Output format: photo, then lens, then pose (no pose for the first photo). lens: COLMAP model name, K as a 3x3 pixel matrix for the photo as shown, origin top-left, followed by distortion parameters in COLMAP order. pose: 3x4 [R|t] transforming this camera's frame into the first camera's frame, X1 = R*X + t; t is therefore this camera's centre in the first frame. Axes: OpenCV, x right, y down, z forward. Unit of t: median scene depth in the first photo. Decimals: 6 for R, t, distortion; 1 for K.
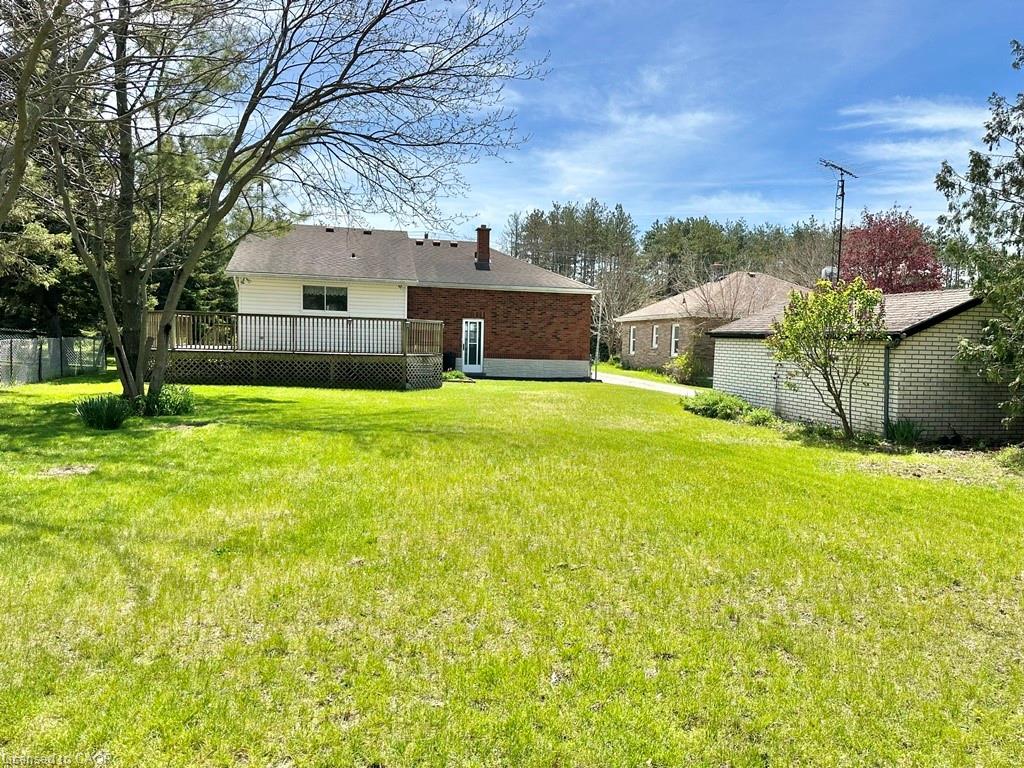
lens RADIAL K [[717.5, 0, 510.5], [0, 717.5, 385.0], [0, 0, 1]] dist [0.128742, -0.182086]
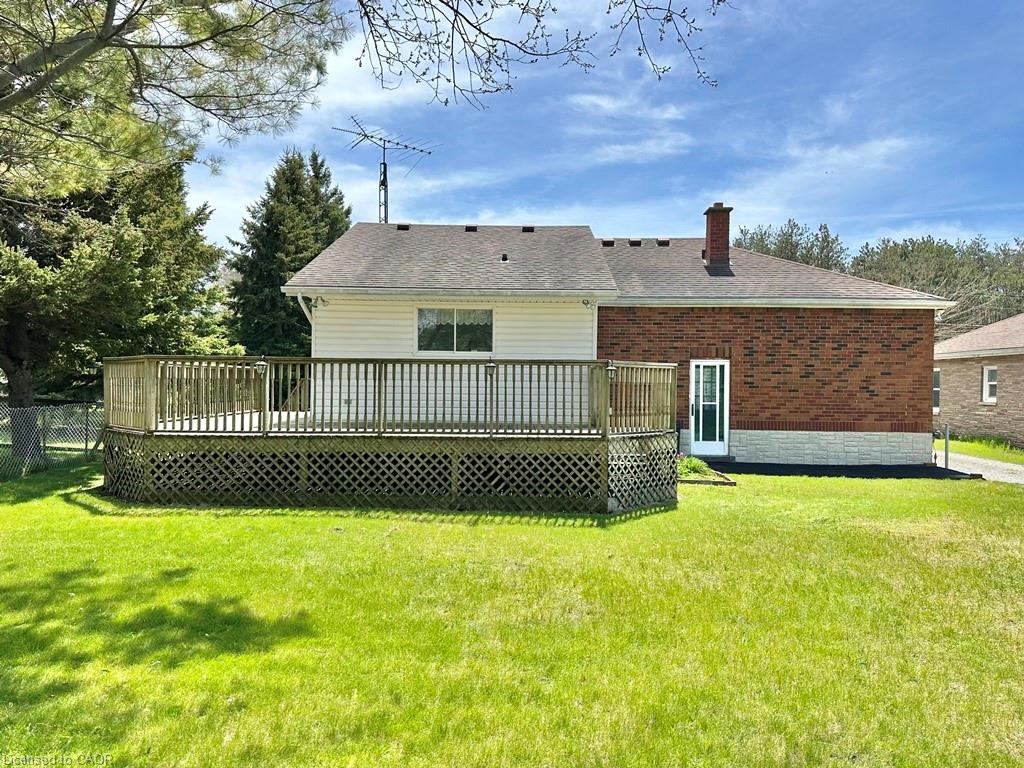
lens RADIAL K [[717.5, 0, 510.5], [0, 717.5, 385.0], [0, 0, 1]] dist [0.128742, -0.182086]
pose [[0.975606, -0.014111, -0.219077, -0.081071], [-0.000203, 0.997874, -0.065178, -0.035387], [0.219531, 0.063633, 0.973528, 0.415126]]
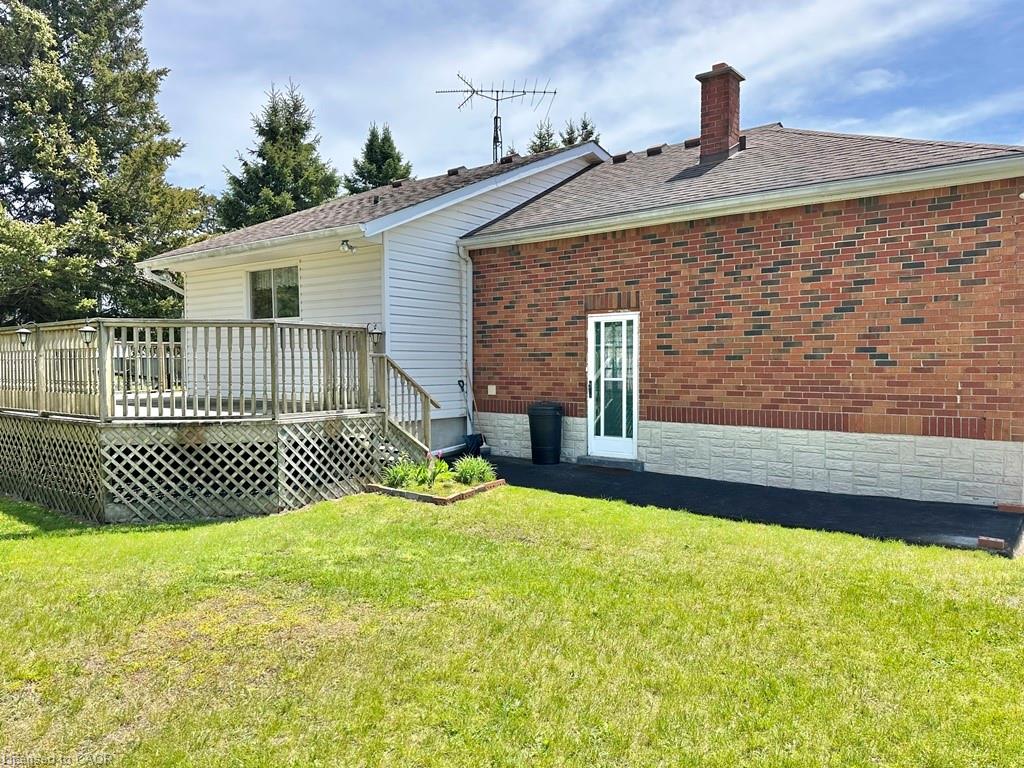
lens RADIAL K [[726.2, 0, 508.8], [0, 726.2, 378.8], [0, 0, 1]] dist [0.089864, -0.102233]
pose [[0.632997, -0.010940, -0.774077, 0.205012], [-0.027891, 0.998929, -0.036926, -0.043251], [0.773651, 0.044964, 0.632014, 0.728008]]
